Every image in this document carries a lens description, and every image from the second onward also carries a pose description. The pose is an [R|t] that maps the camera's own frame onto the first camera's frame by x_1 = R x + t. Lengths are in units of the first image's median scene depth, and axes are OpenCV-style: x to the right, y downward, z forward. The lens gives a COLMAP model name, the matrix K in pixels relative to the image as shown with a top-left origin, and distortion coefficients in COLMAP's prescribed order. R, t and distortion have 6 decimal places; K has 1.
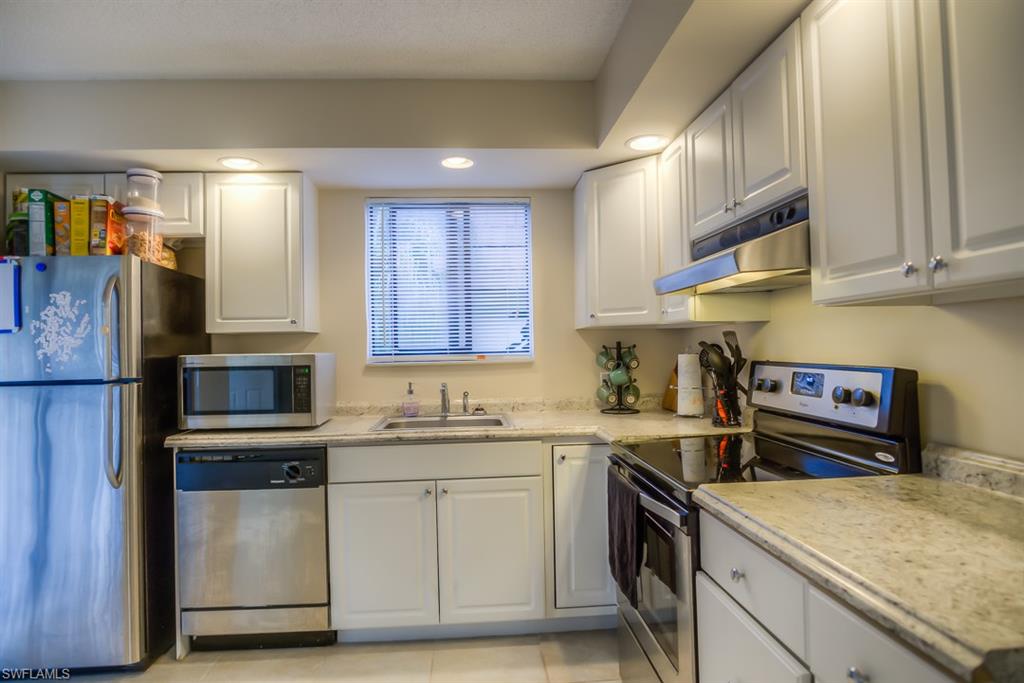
lens RADIAL K [[565.1, 0, 508.0], [0, 565.1, 337.0], [0, 0, 1]] dist [-0.034953, 0.001224]
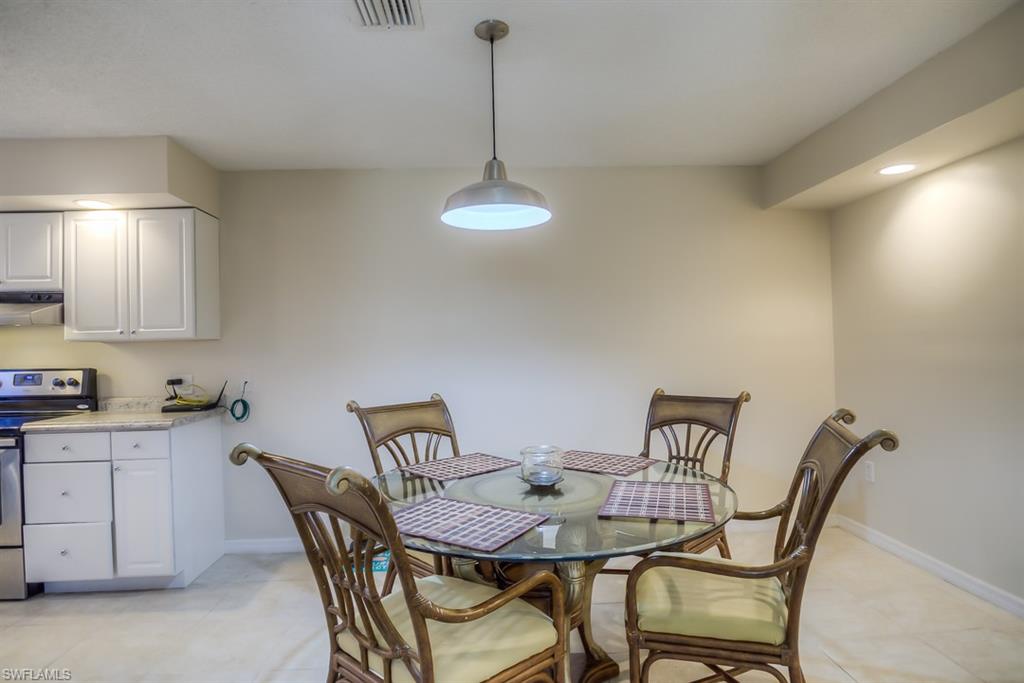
lens RADIAL K [[554.4, 0, 496.7], [0, 554.4, 340.3], [0, 0, 1]] dist [-0.096234, 0.043863]
pose [[0.003165, 0.030757, 0.999522, -0.953336], [0.003684, 0.999520, -0.030768, 0.008100], [-0.999988, 0.003780, 0.003050, -0.457865]]
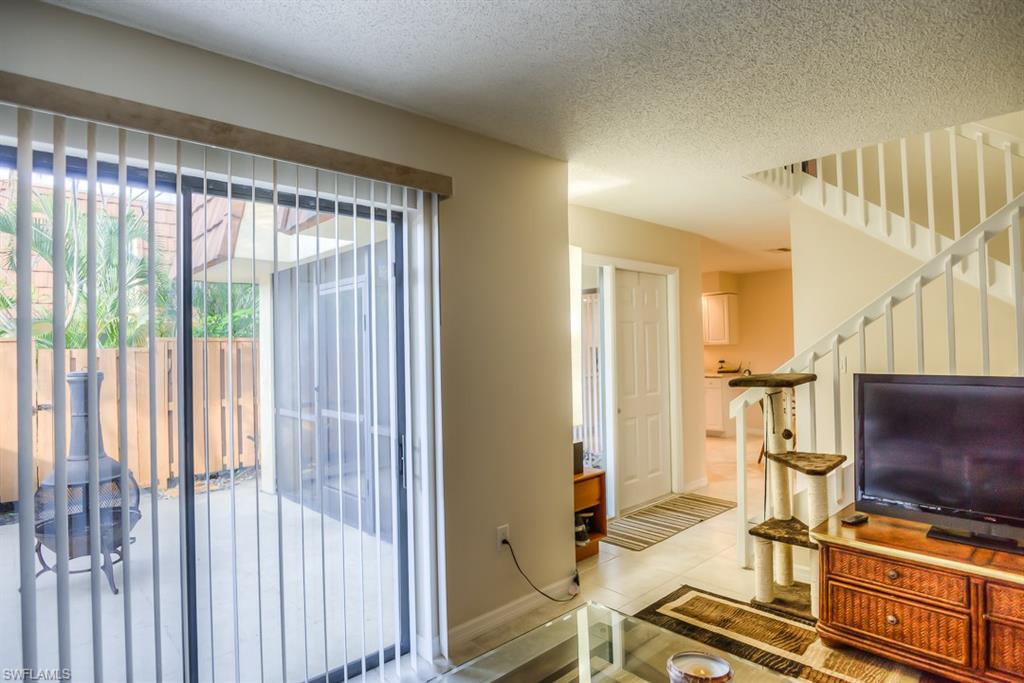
lens RADIAL K [[565.1, 0, 508.0], [0, 565.1, 337.0], [0, 0, 1]] dist [-0.034953, 0.001224]
pose [[0.768667, 0.015959, 0.639450, -2.982318], [-0.008281, 0.999853, -0.015000, -0.023897], [-0.639595, 0.006235, 0.768687, -1.548472]]
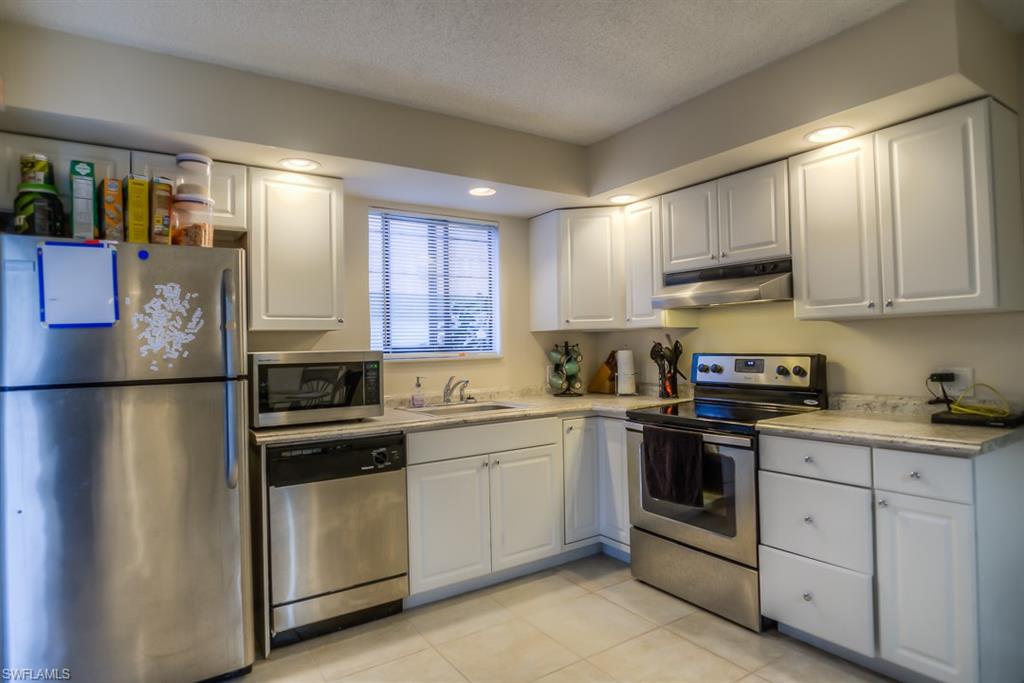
lens RADIAL K [[565.1, 0, 508.0], [0, 565.1, 337.0], [0, 0, 1]] dist [-0.034953, 0.001224]
pose [[0.872859, 0.008360, 0.487902, -0.684823], [-0.005052, 0.999954, -0.008095, 0.011549], [-0.487947, 0.004601, 0.872861, -0.083348]]
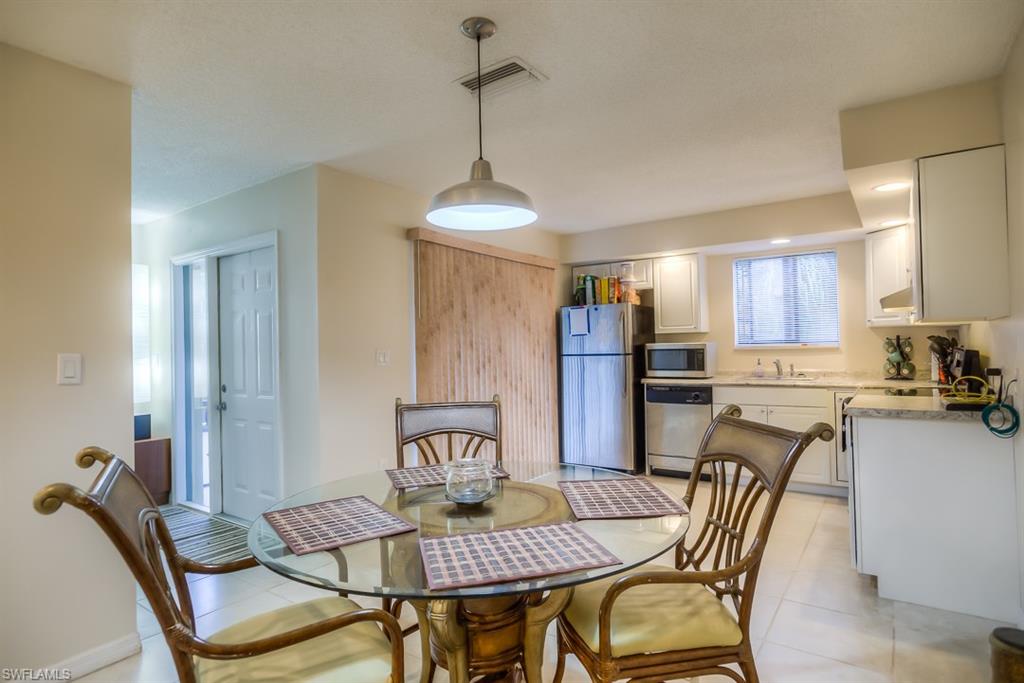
lens RADIAL K [[548.7, 0, 512.0], [0, 548.7, 341.5], [0, 0, 1]] dist [-0.003918, -0.000484]
pose [[0.776694, -0.002915, -0.629871, 0.397937], [0.019749, 0.999610, 0.019726, -0.031756], [0.629568, -0.027760, 0.776449, -1.082971]]
